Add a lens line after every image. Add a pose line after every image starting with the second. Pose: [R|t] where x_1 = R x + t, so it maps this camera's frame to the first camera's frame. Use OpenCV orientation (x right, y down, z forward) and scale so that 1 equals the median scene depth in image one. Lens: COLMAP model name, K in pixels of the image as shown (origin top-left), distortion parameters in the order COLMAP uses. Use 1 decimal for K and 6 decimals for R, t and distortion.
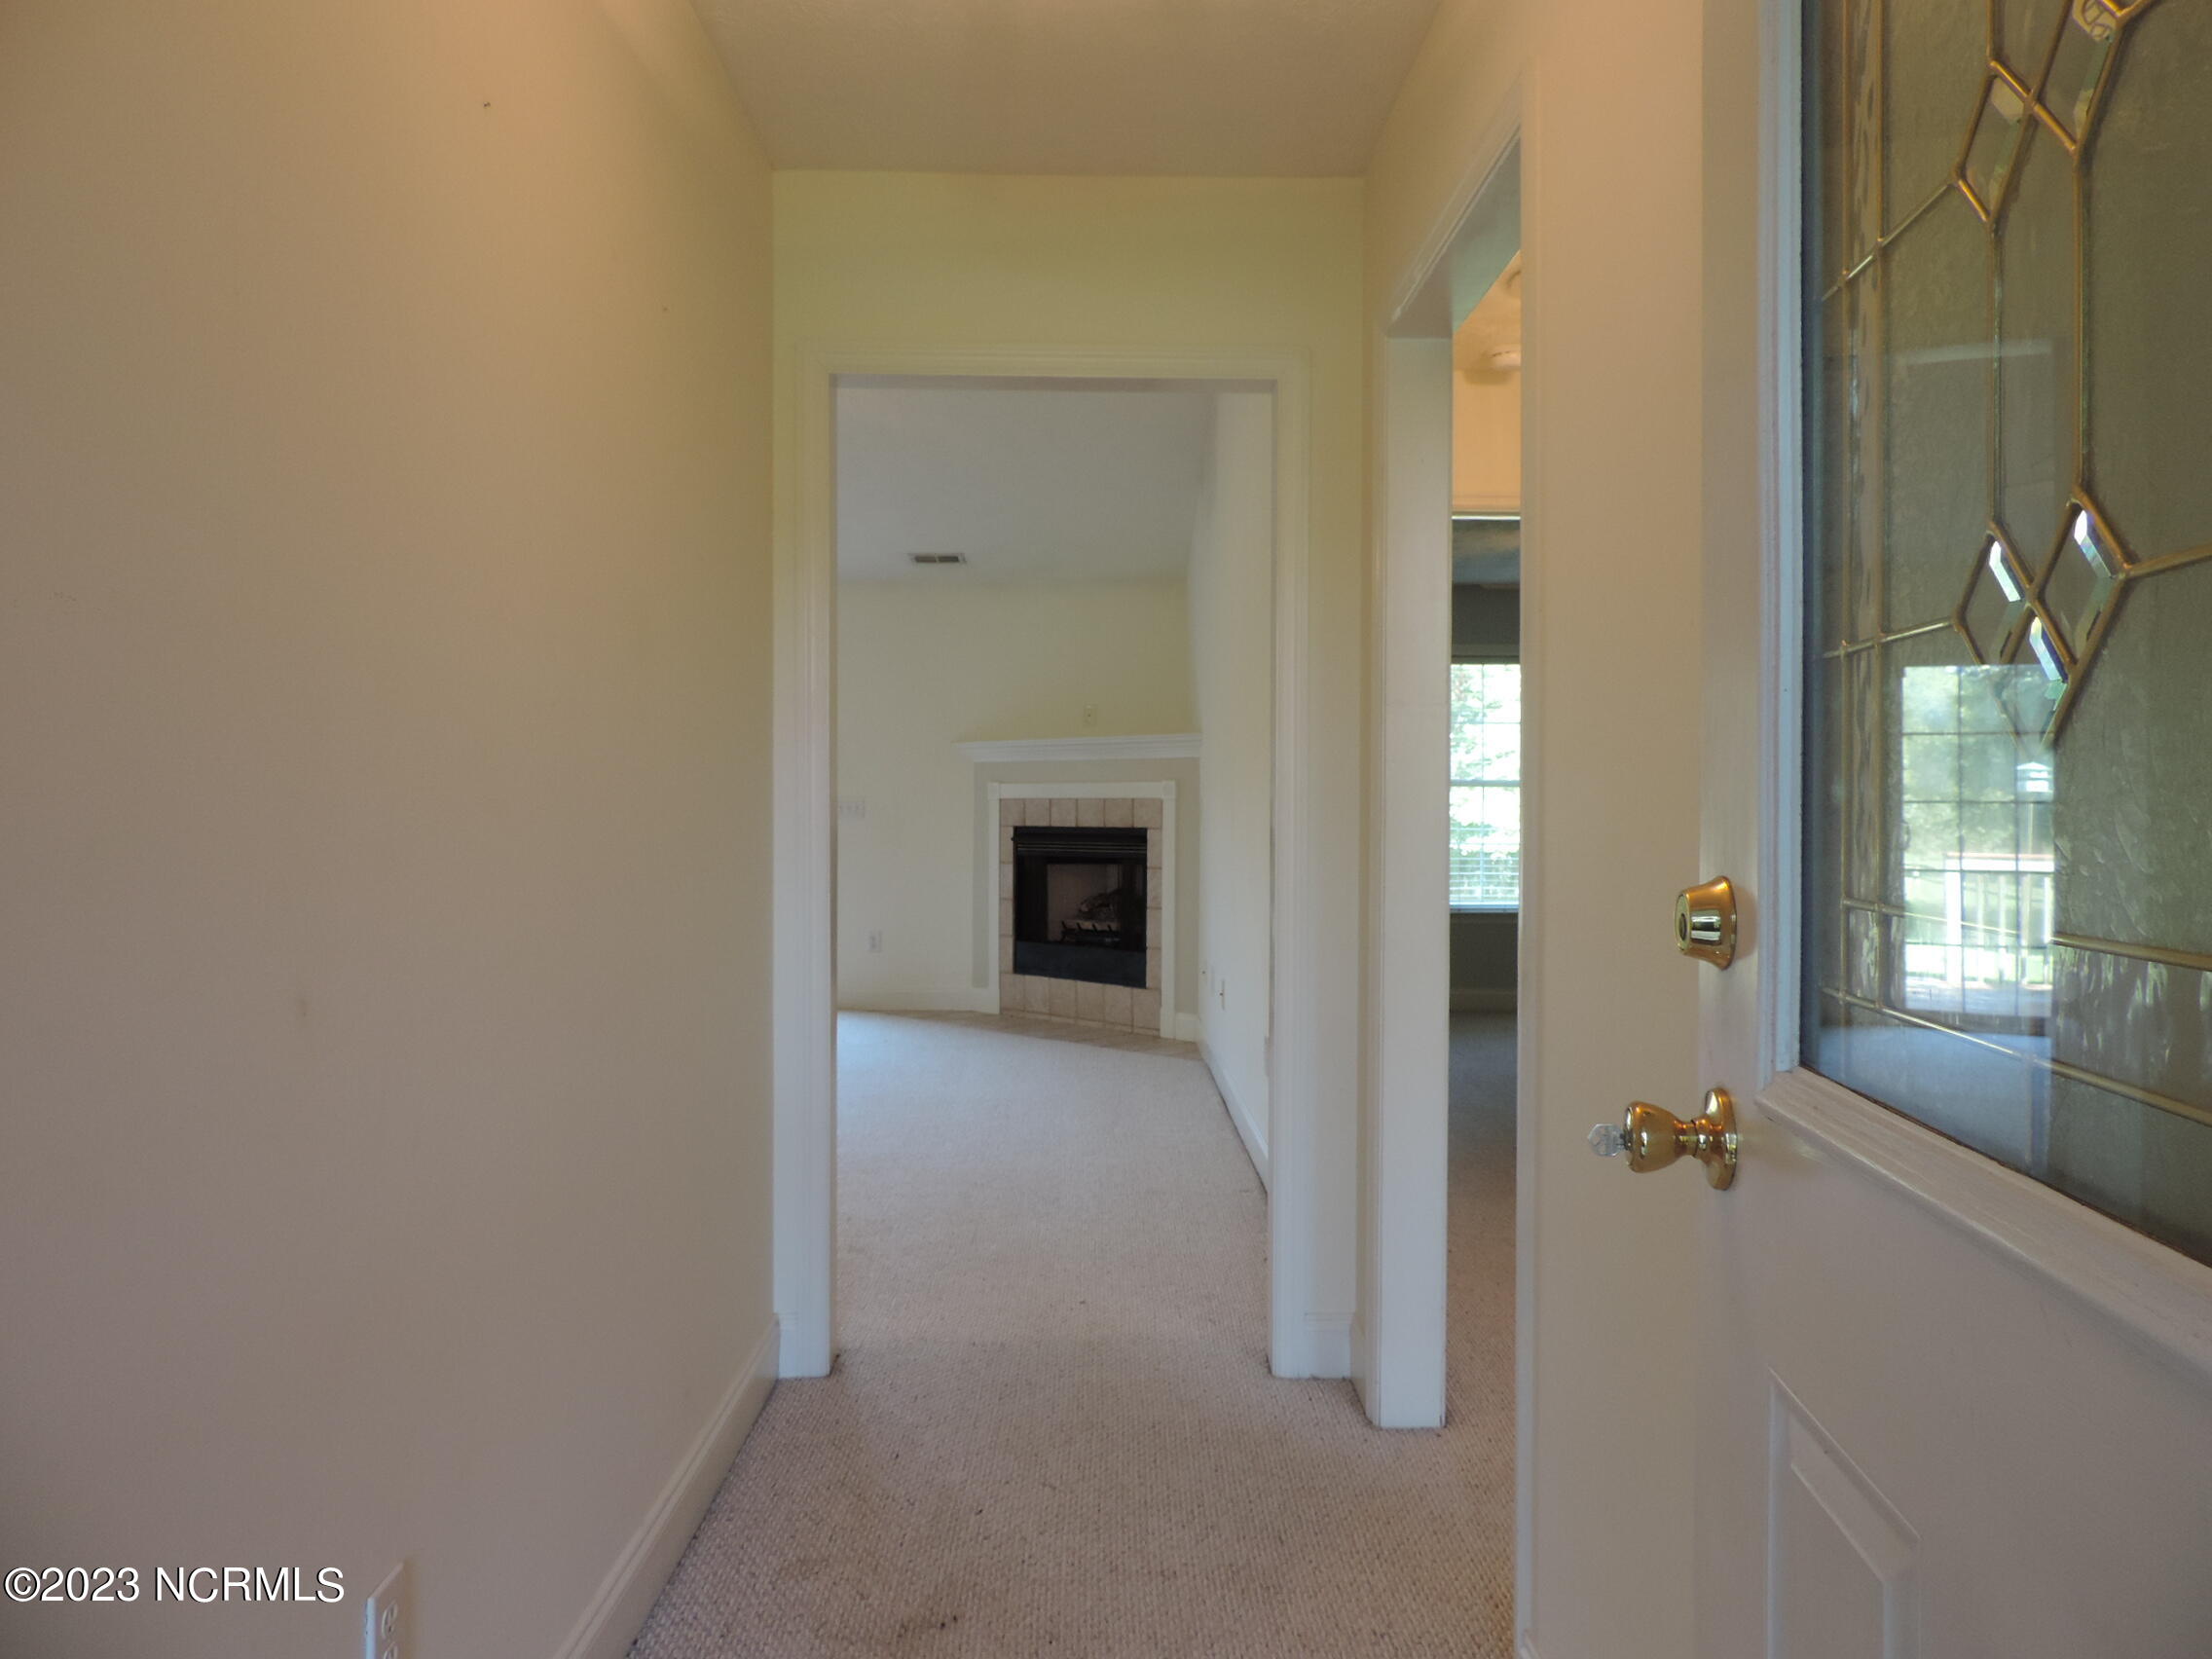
lens RADIAL K [[1579.8, 0, 1110.3], [0, 1579.8, 822.5], [0, 0, 1]] dist [-0.011732, 0.001906]
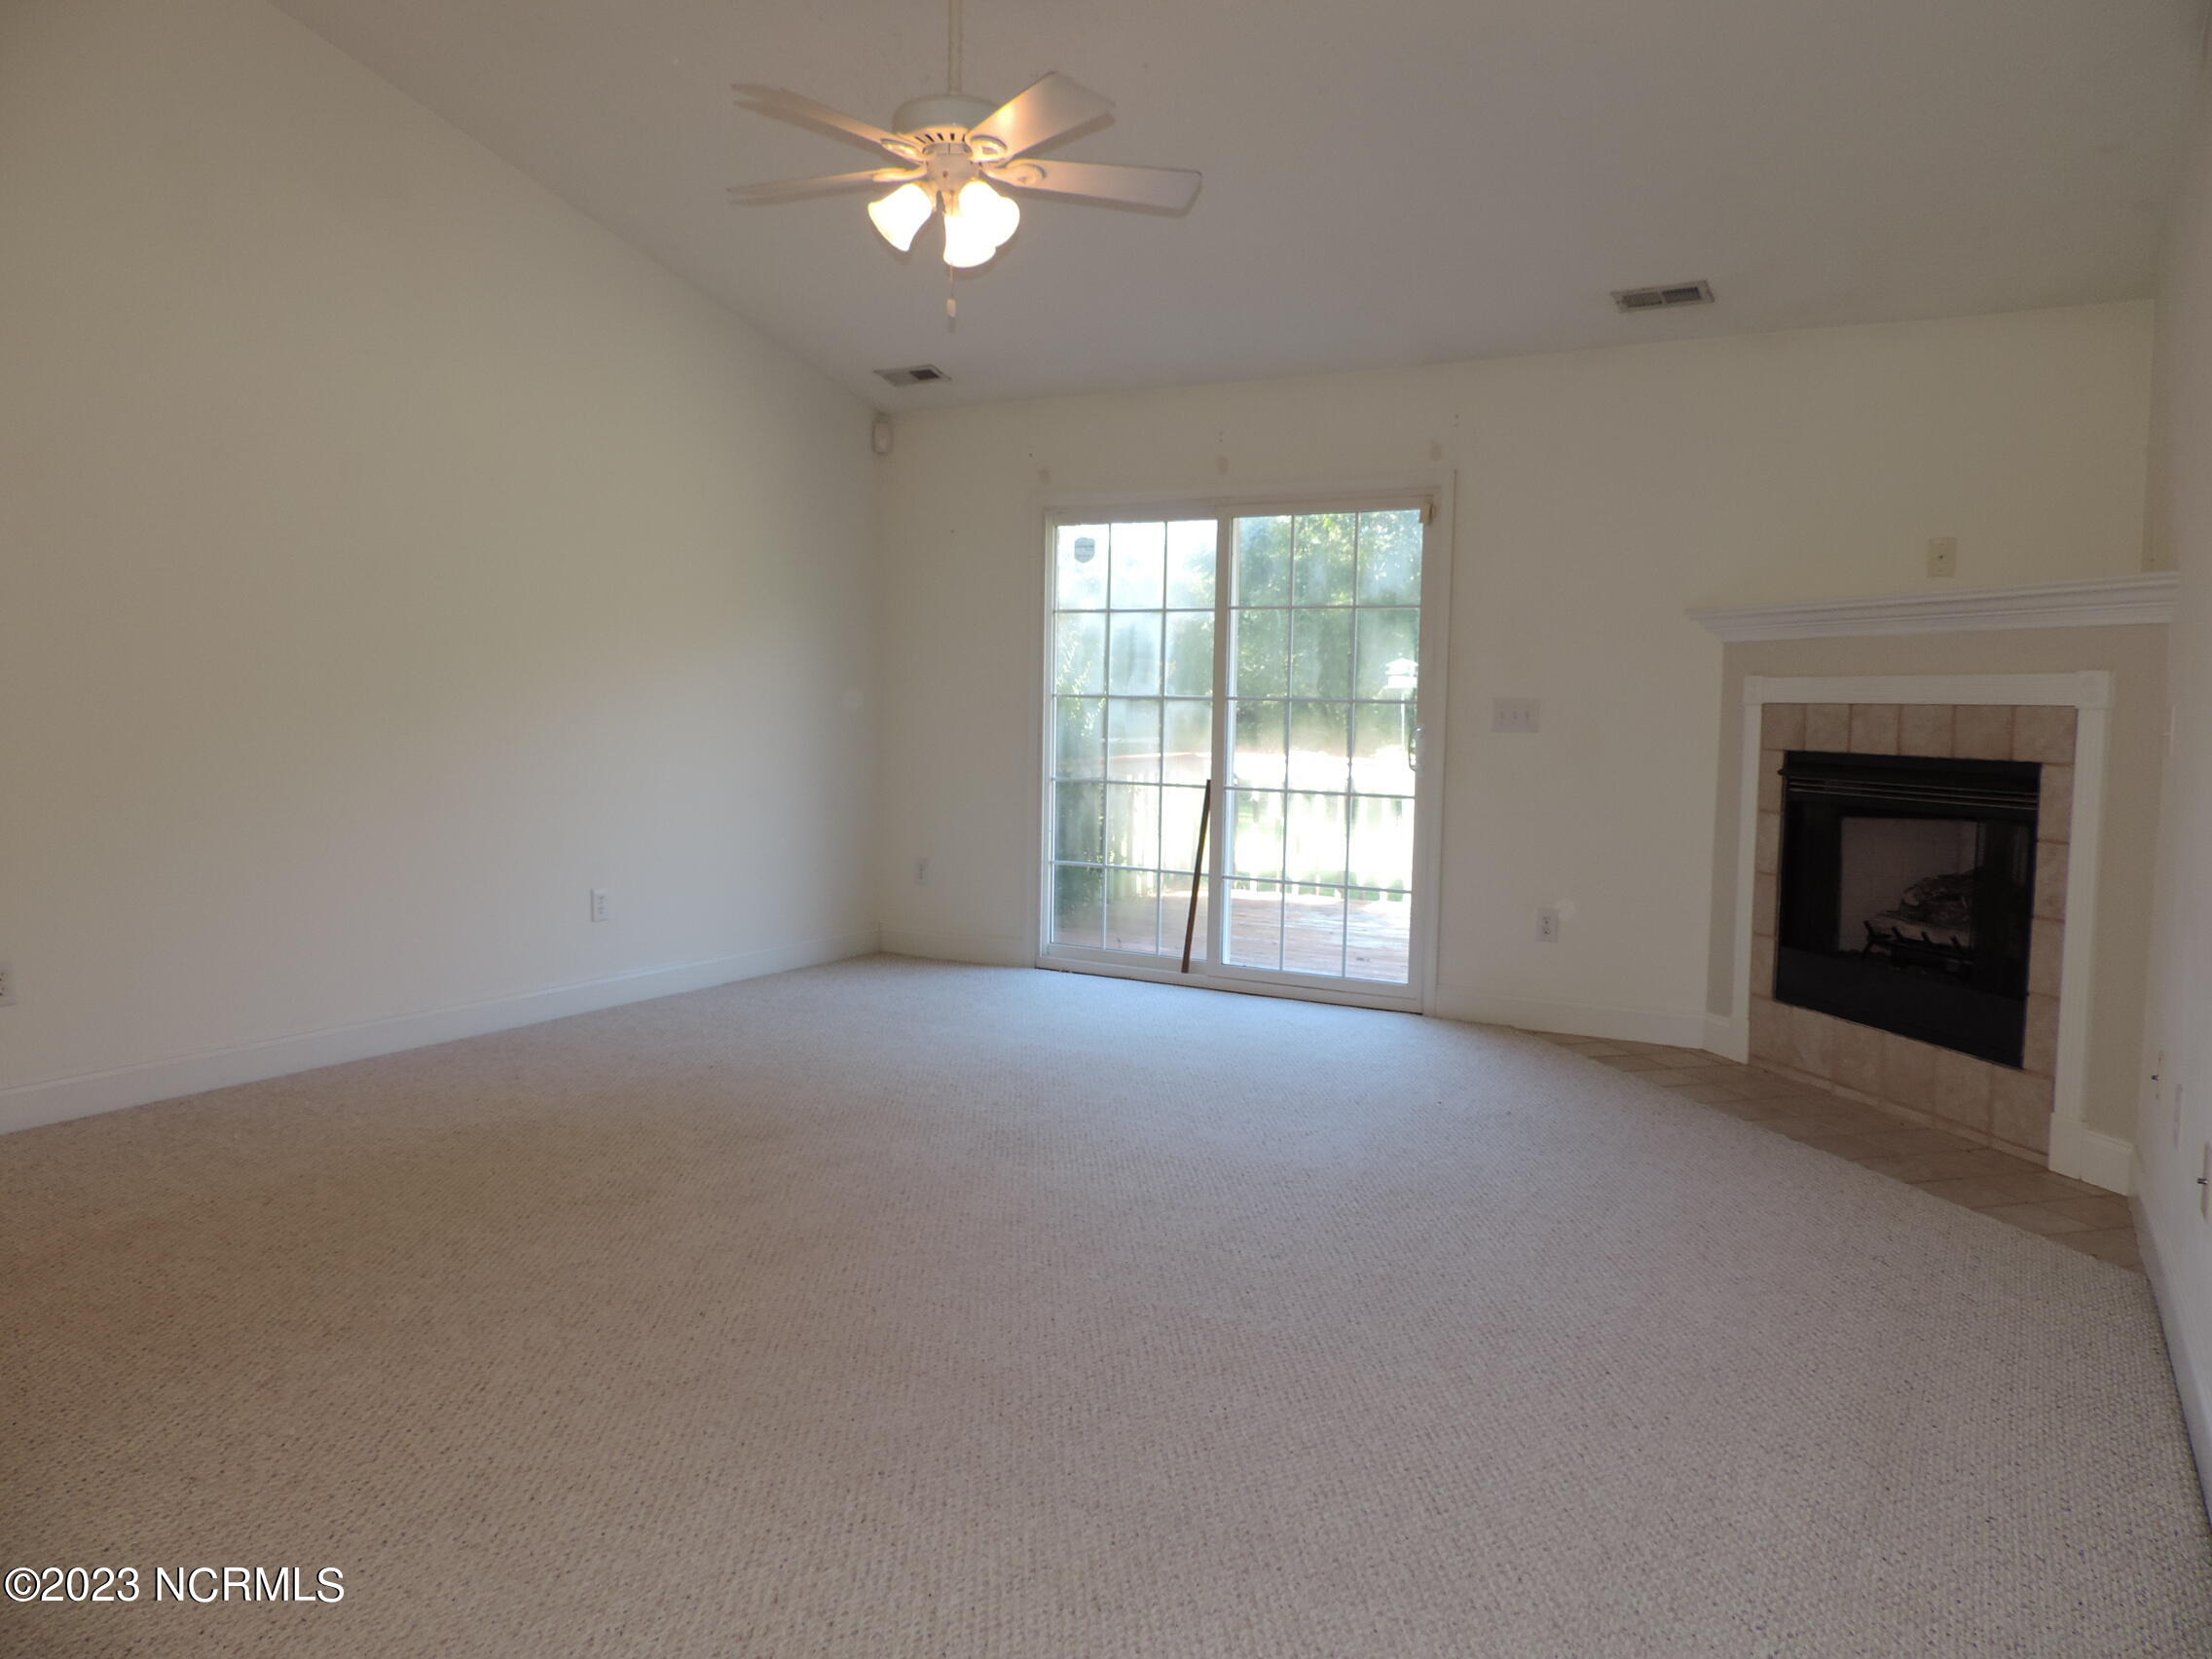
lens RADIAL K [[1579.8, 0, 1110.3], [0, 1579.8, 822.5], [0, 0, 1]] dist [-0.011732, 0.001906]
pose [[0.859397, 0.045387, -0.509291, 0.023399], [-0.012523, 0.997622, 0.067773, -0.007640], [0.511156, -0.051866, 0.857922, 0.383240]]
